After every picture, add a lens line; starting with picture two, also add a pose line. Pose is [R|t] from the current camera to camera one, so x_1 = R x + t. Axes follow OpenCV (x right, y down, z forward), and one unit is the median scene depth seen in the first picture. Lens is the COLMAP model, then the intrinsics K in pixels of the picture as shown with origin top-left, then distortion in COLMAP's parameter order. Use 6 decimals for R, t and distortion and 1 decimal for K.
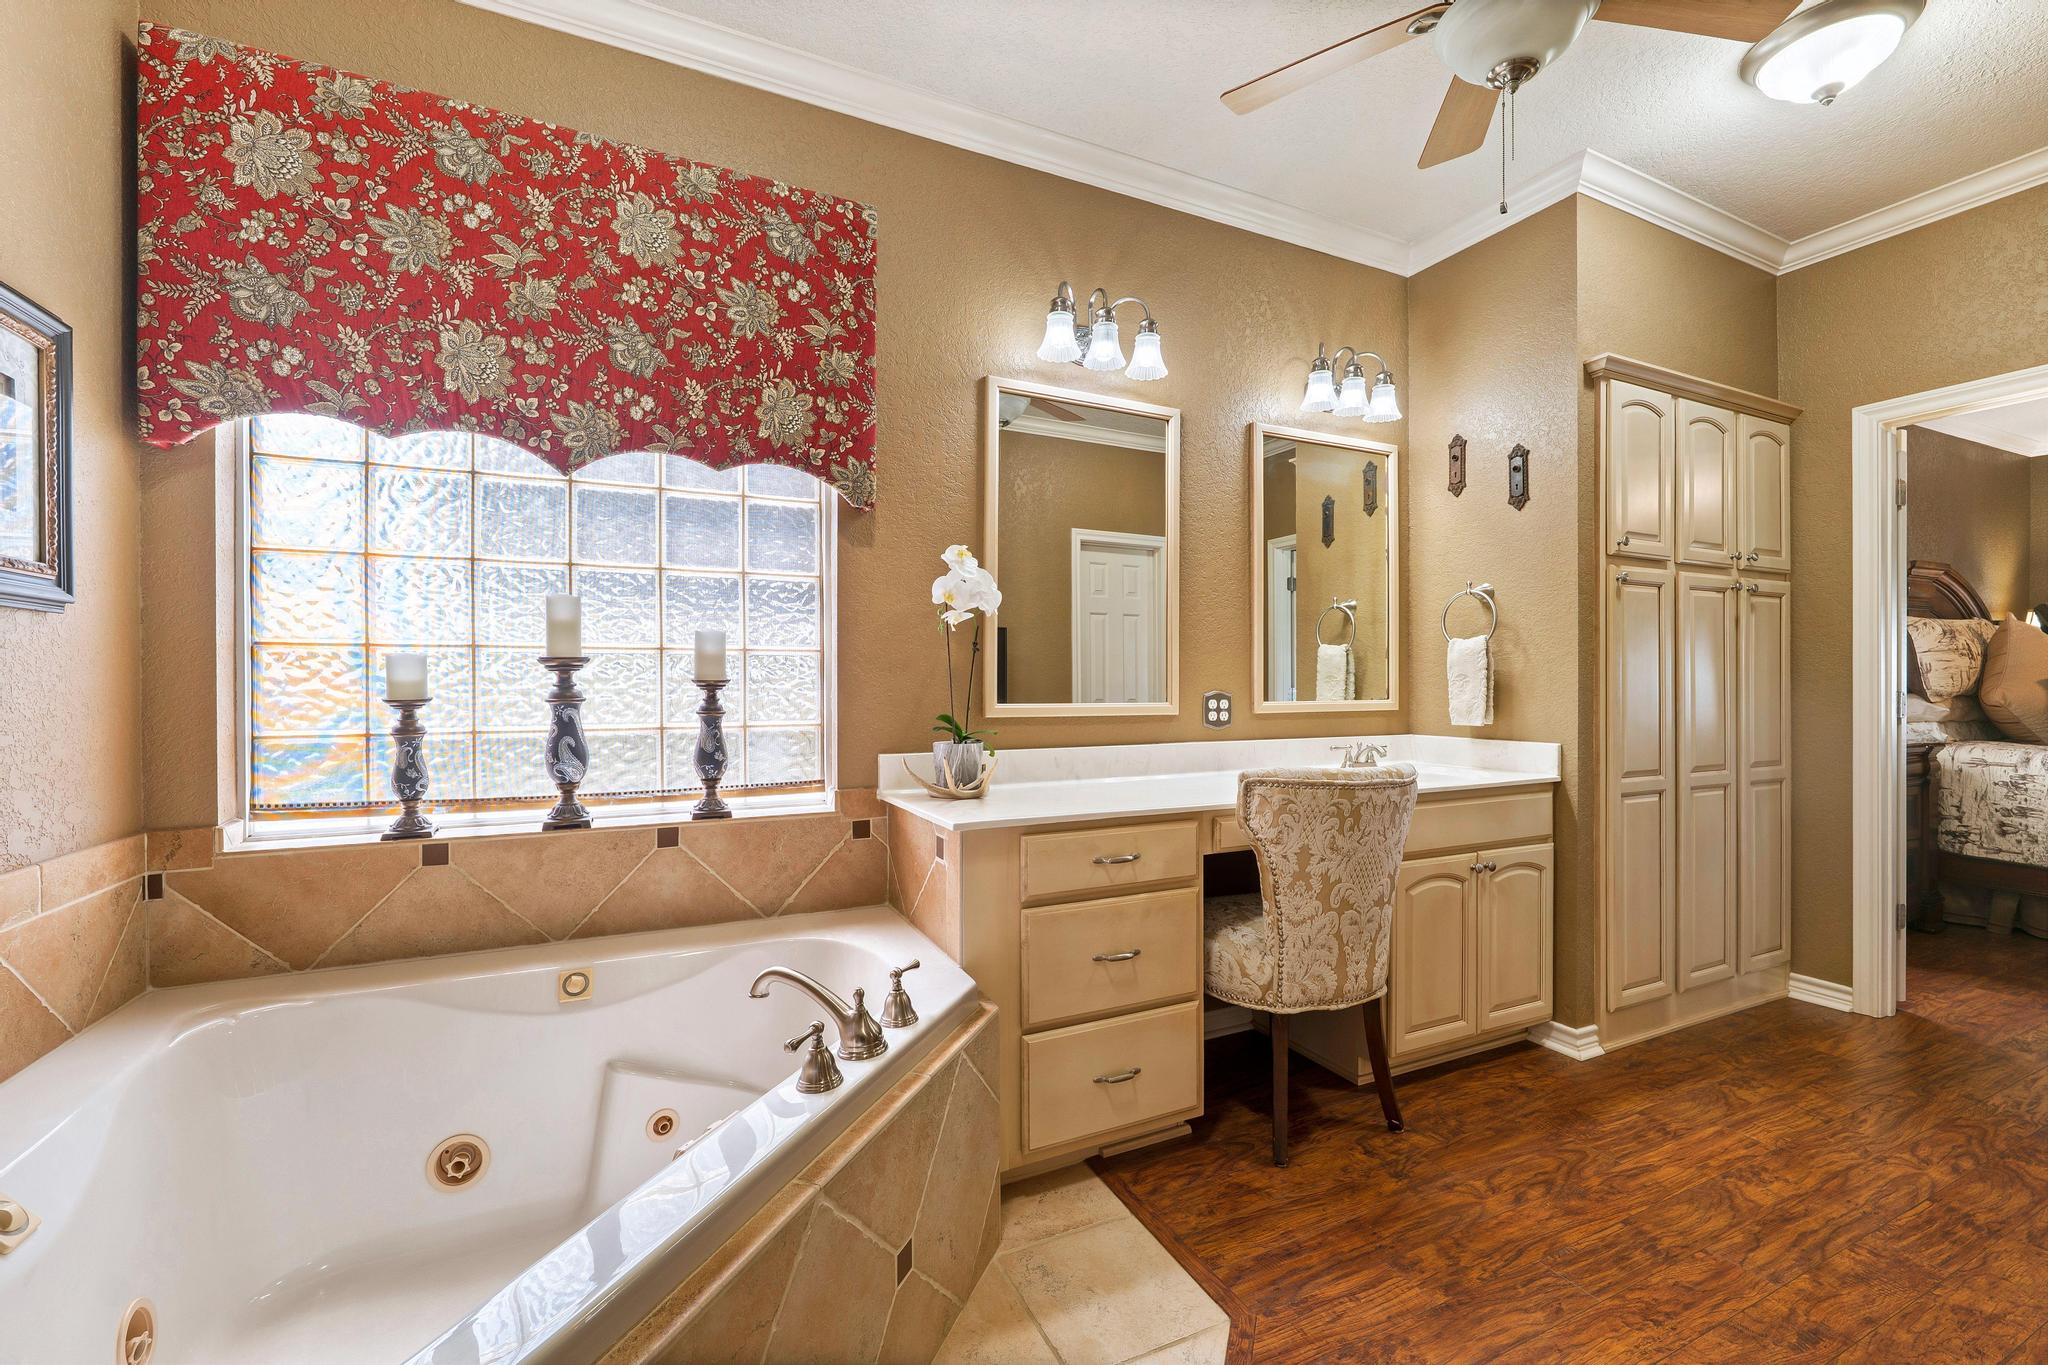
lens RADIAL K [[835.8, 0, 1021.8], [0, 835.8, 686.9], [0, 0, 1]] dist [-0.006812, -0.000118]
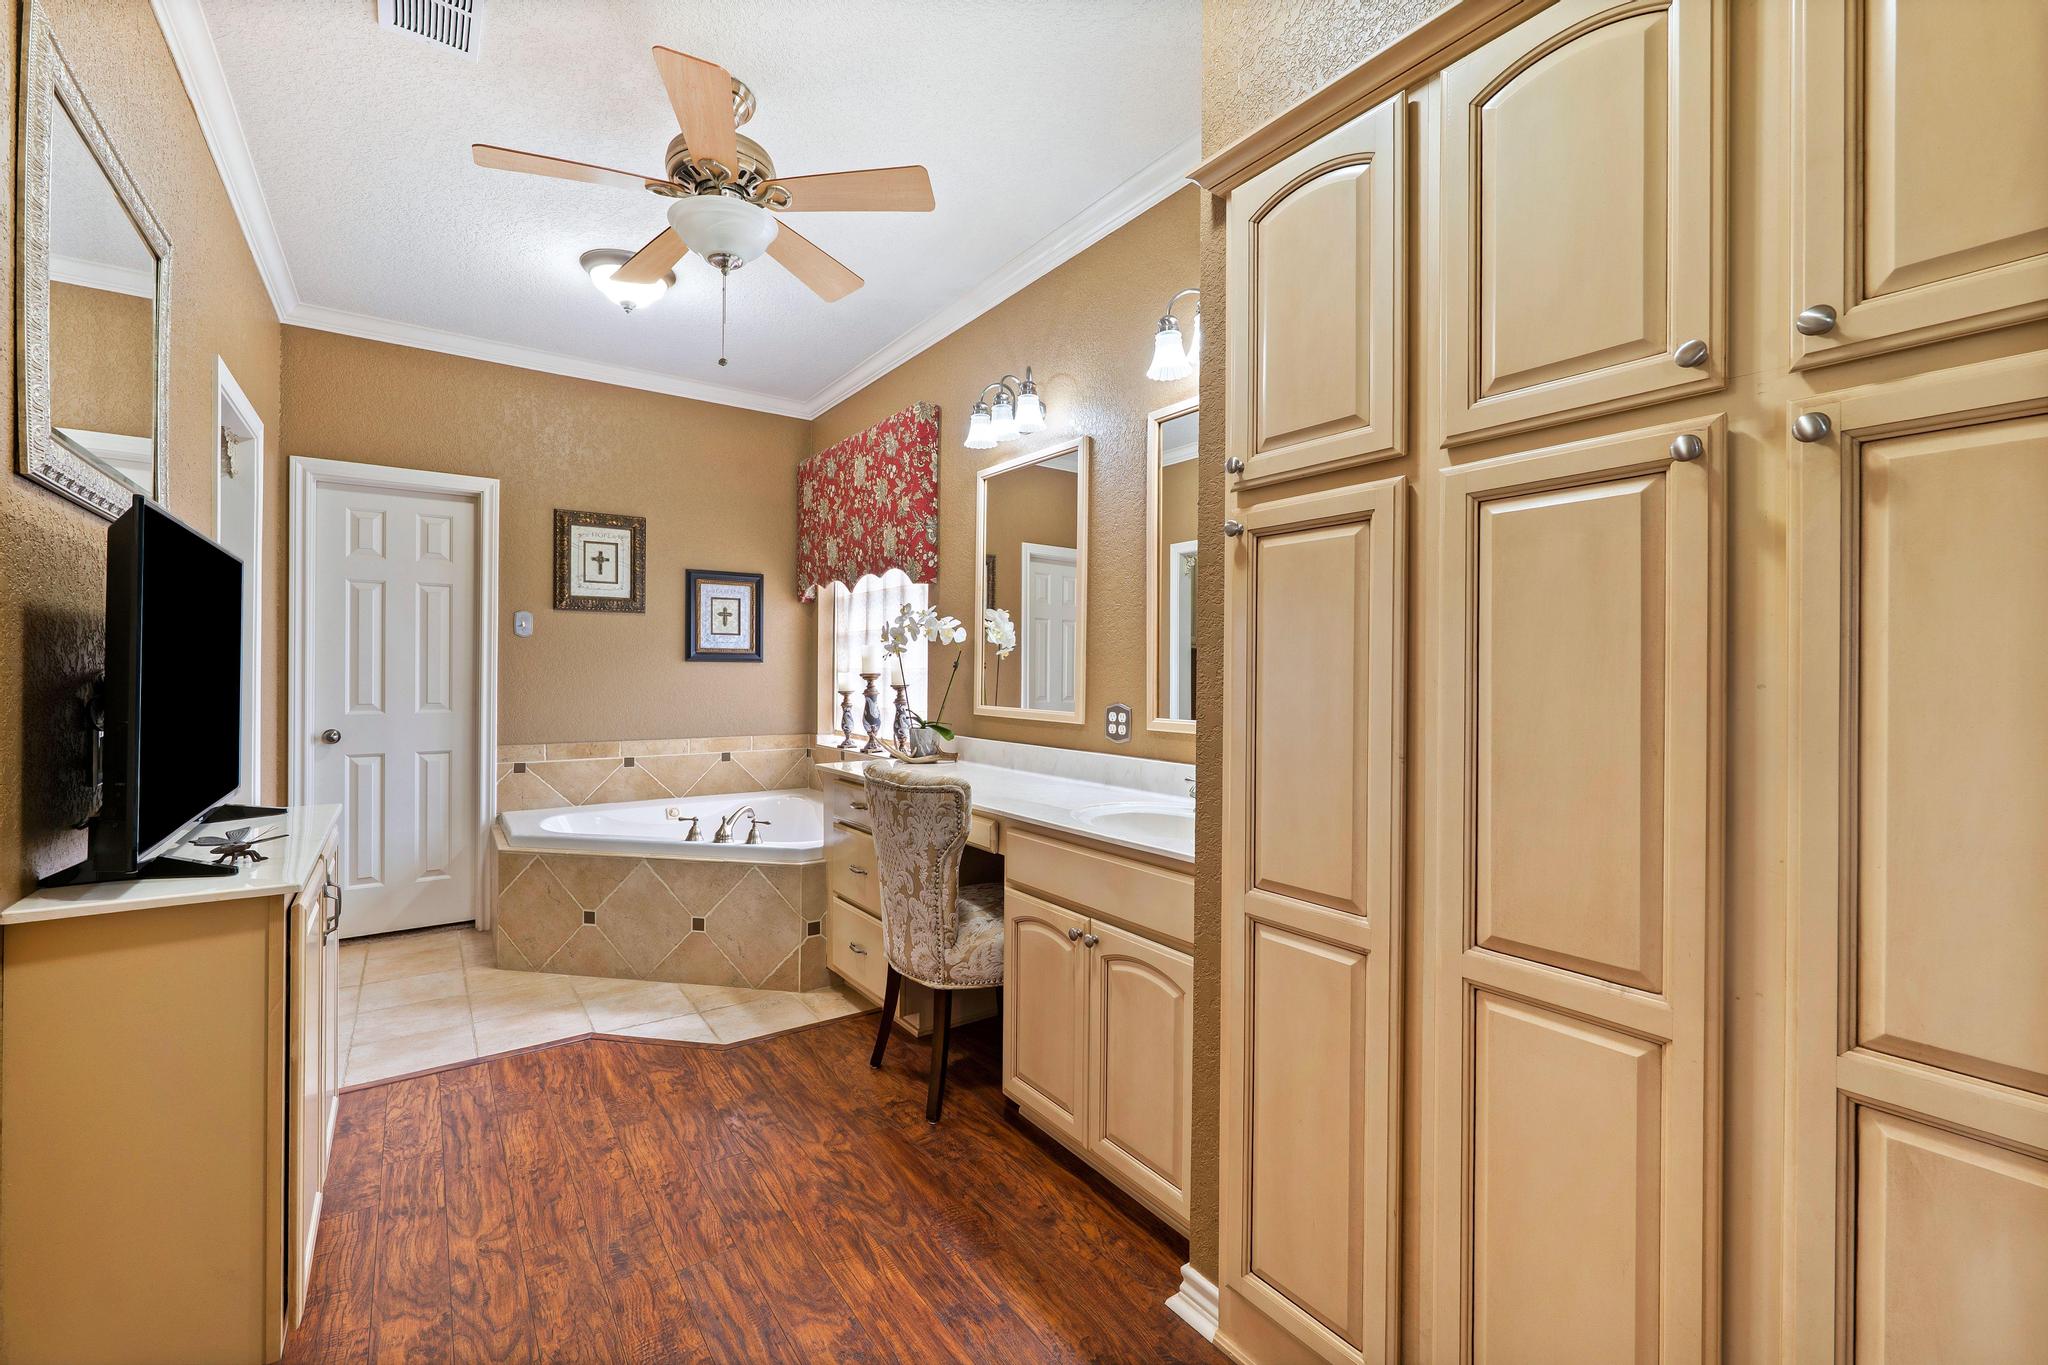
lens RADIAL K [[835.8, 0, 1023.2], [0, 835.8, 671.3], [0, 0, 1]] dist [-0.006812, -0.000118]
pose [[0.186348, -0.000073, -0.982484, 1.424417], [-0.013240, 0.999909, -0.002586, -0.035134], [0.982395, 0.013490, 0.186330, 0.855117]]
